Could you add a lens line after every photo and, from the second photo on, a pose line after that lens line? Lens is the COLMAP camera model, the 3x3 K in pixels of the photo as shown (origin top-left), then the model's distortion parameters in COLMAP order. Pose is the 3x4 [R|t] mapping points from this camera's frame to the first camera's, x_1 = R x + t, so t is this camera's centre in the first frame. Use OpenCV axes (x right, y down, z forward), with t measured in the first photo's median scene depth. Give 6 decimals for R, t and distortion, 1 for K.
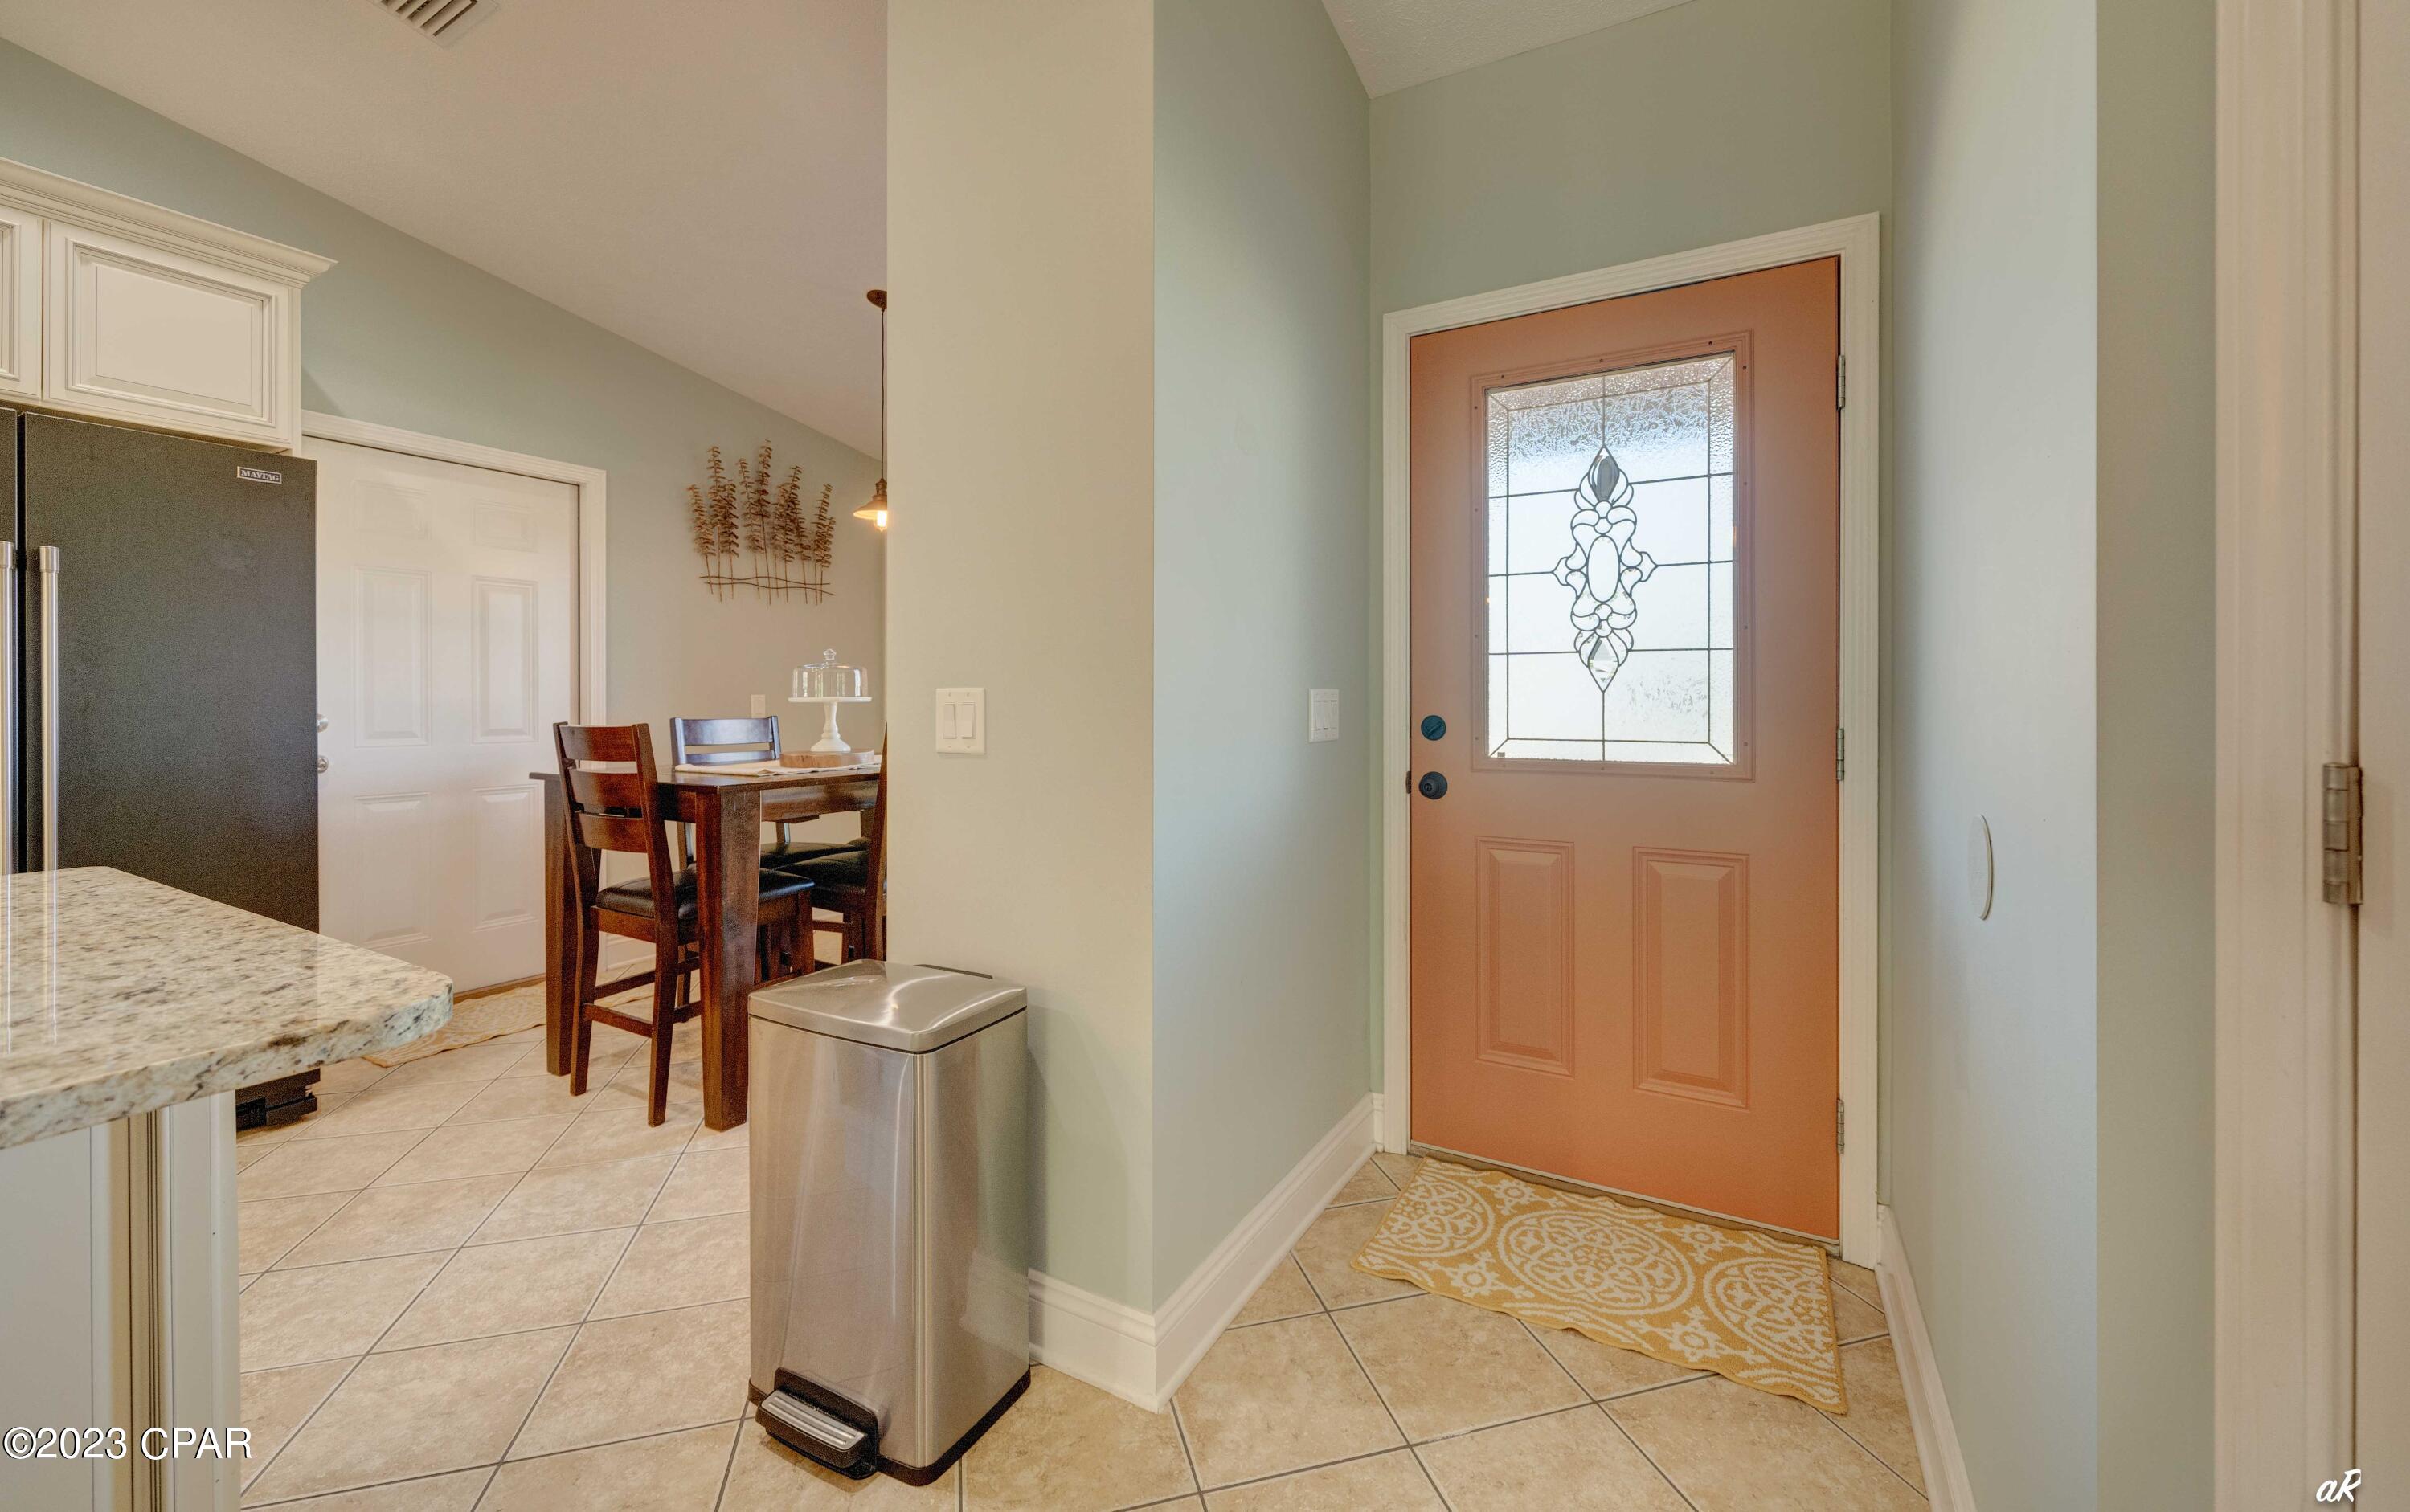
lens RADIAL K [[986.4, 0, 1200.6], [0, 986.4, 698.7], [0, 0, 1]] dist [-0.002391, -0.000091]
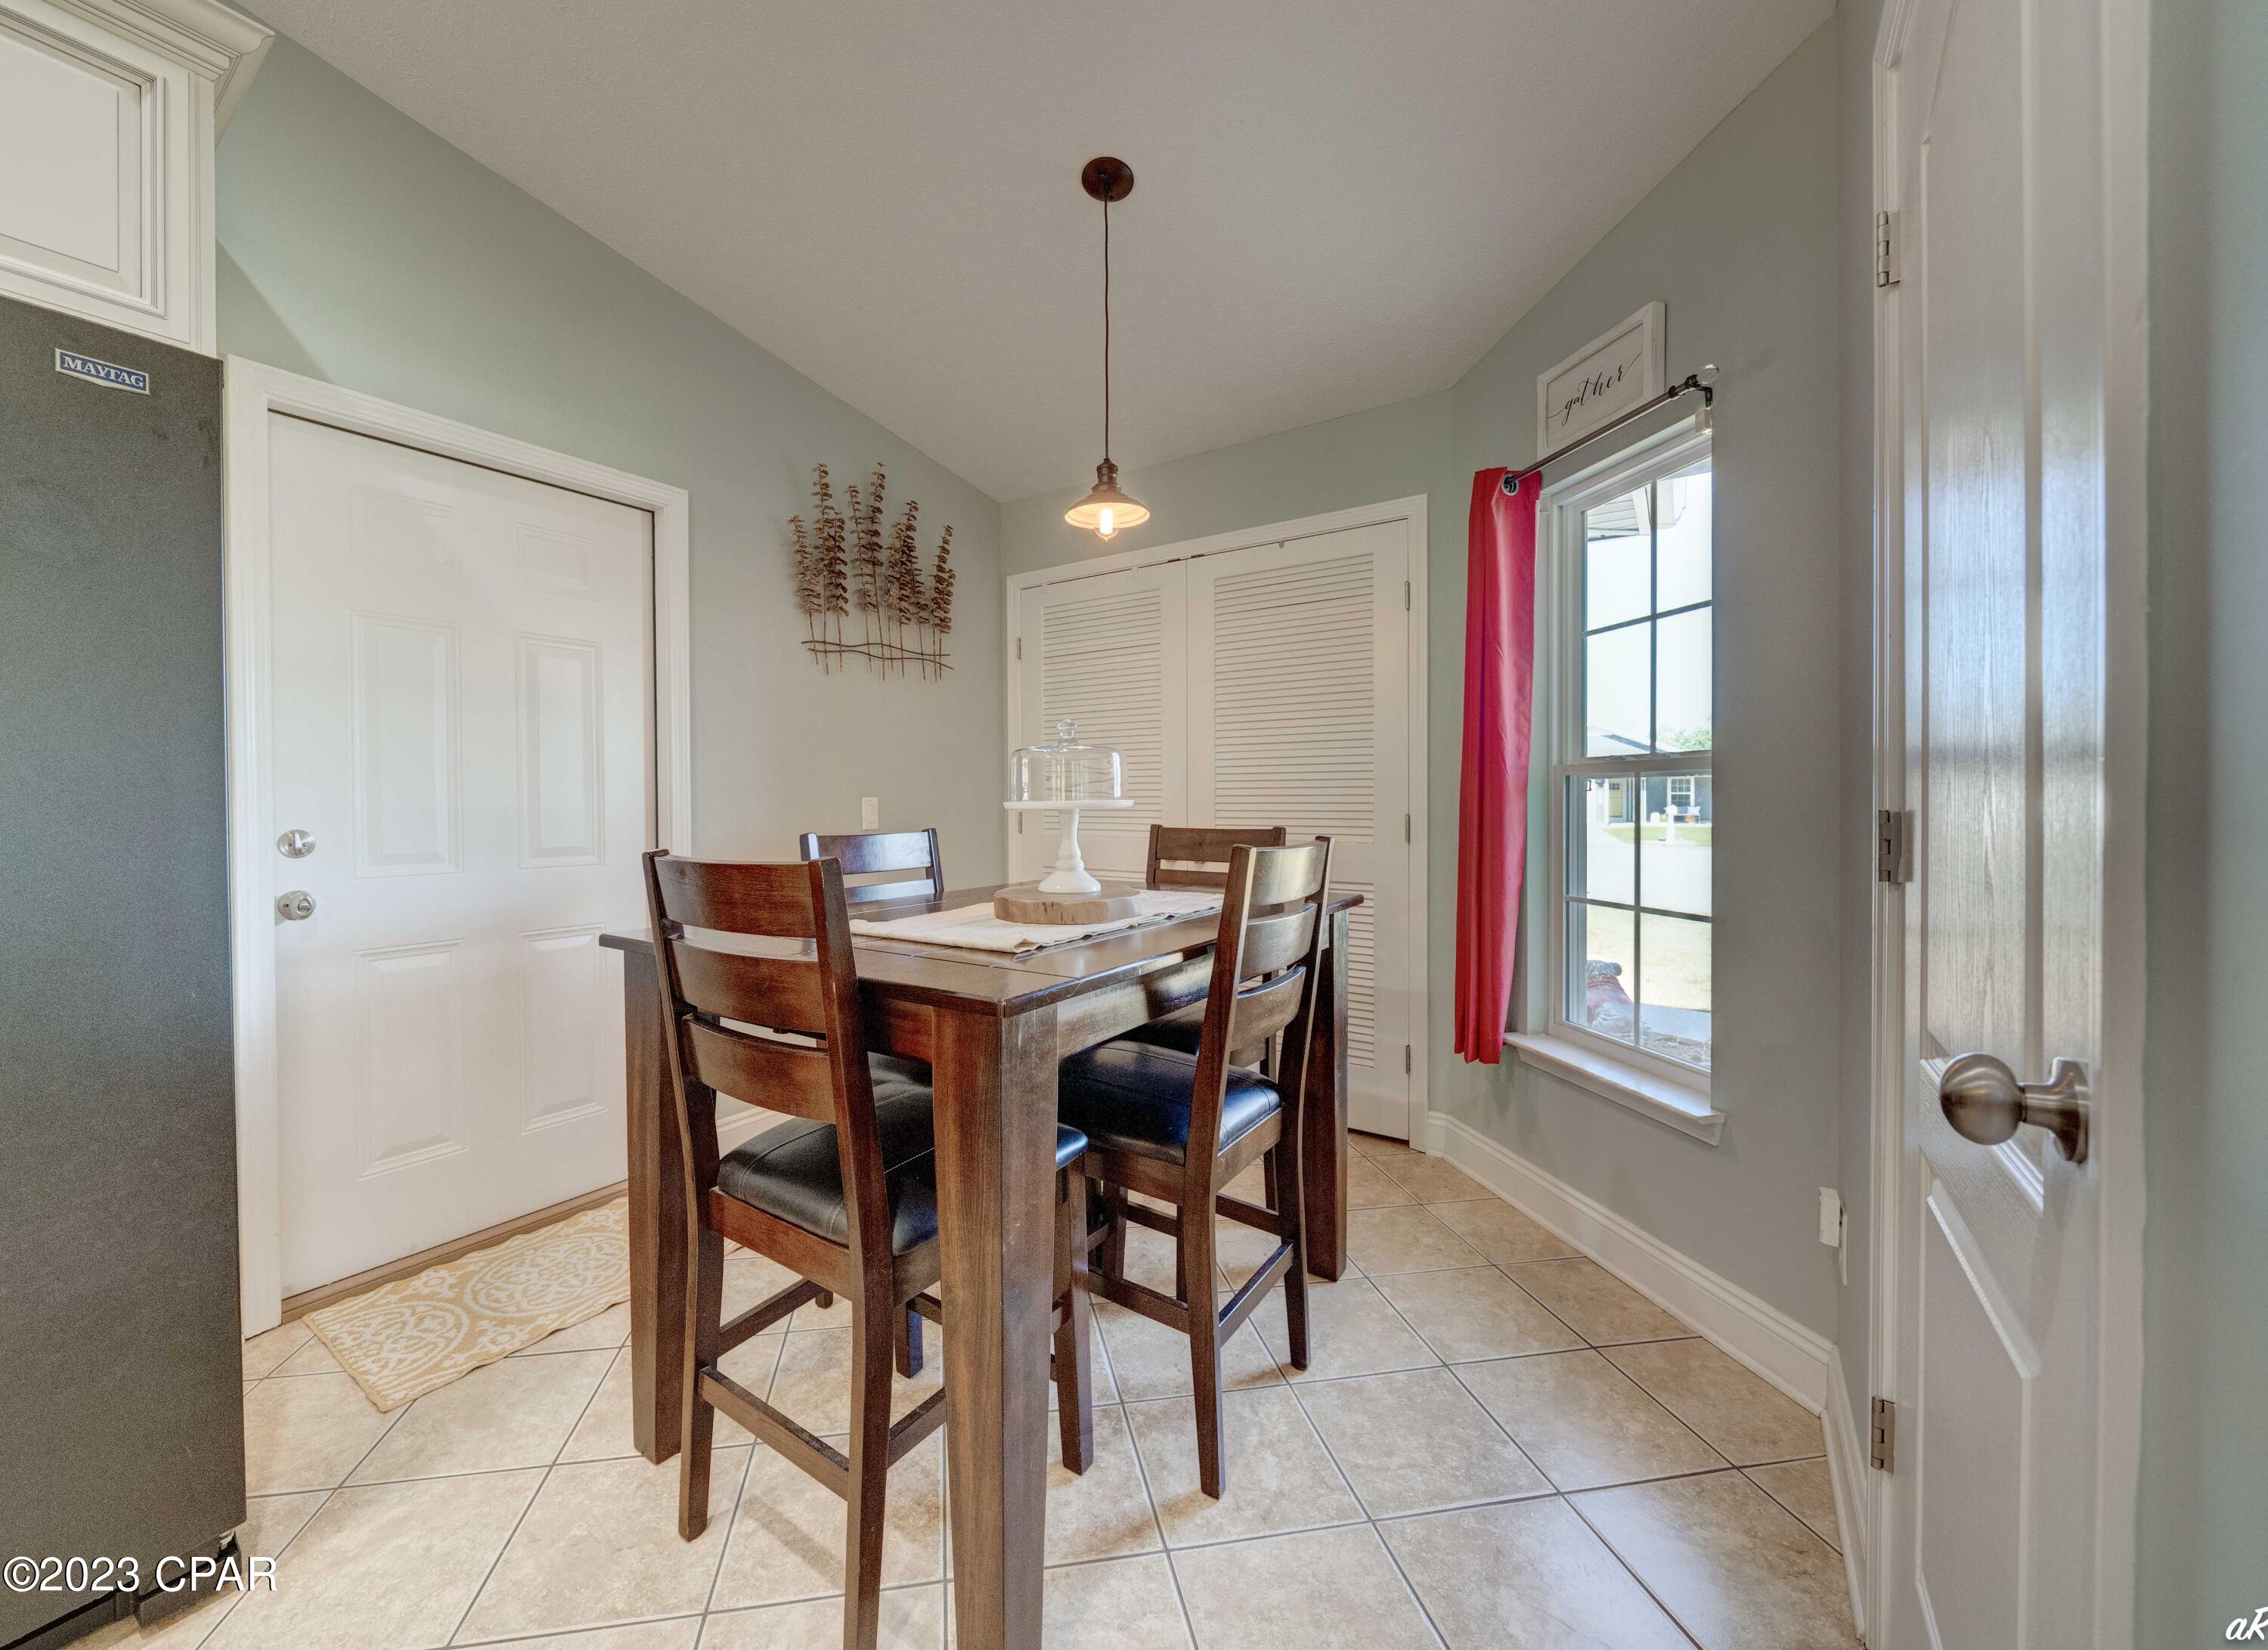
lens RADIAL K [[905.6, 0, 1069.0], [0, 905.6, 811.3], [0, 0, 1]] dist [-0.007252, -0.000261]
pose [[0.994091, -0.004256, -0.108465, -0.320509], [0.005617, 0.999909, 0.012246, -0.001432], [0.108403, -0.012783, 0.994025, 0.461976]]
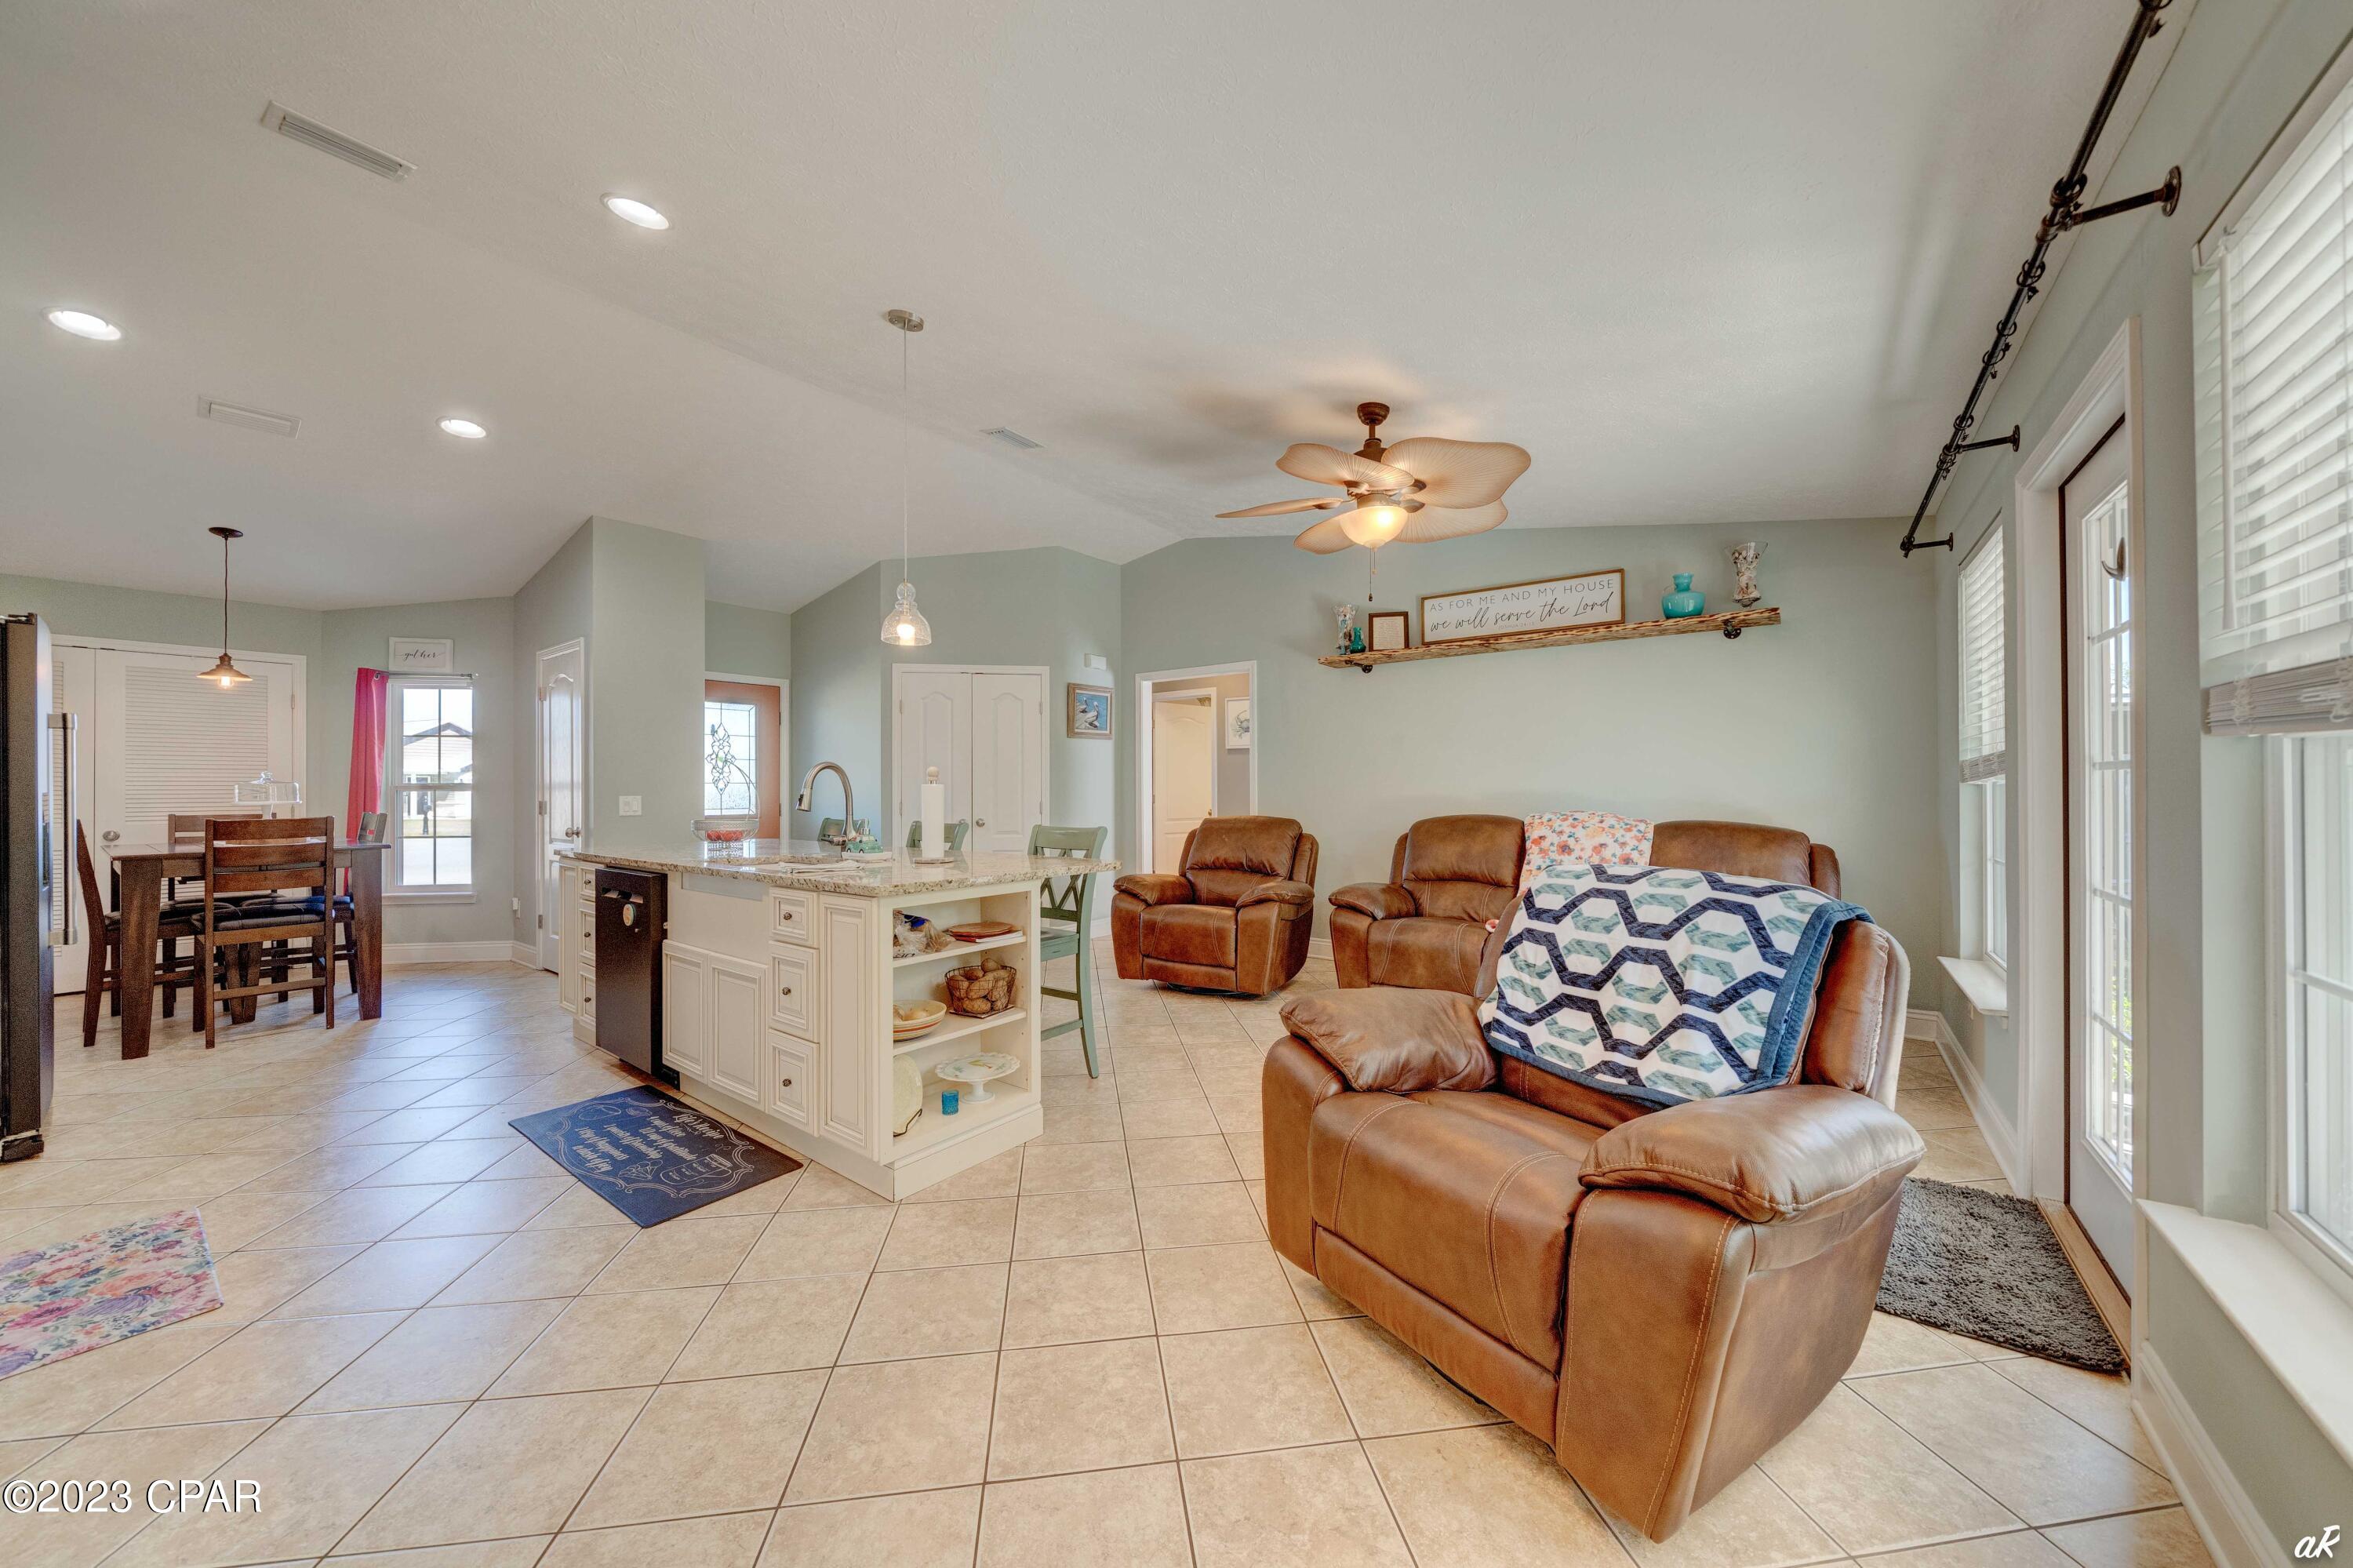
lens RADIAL K [[808.8, 0, 1164.3], [0, 808.8, 785.4], [0, 0, 1]] dist [-0.002158, -0.000254]
pose [[0.151400, 0.000005, 0.988473, -1.463863], [0.005083, 0.999987, -0.000784, -0.019293], [-0.988460, 0.005143, 0.151398, -0.647562]]
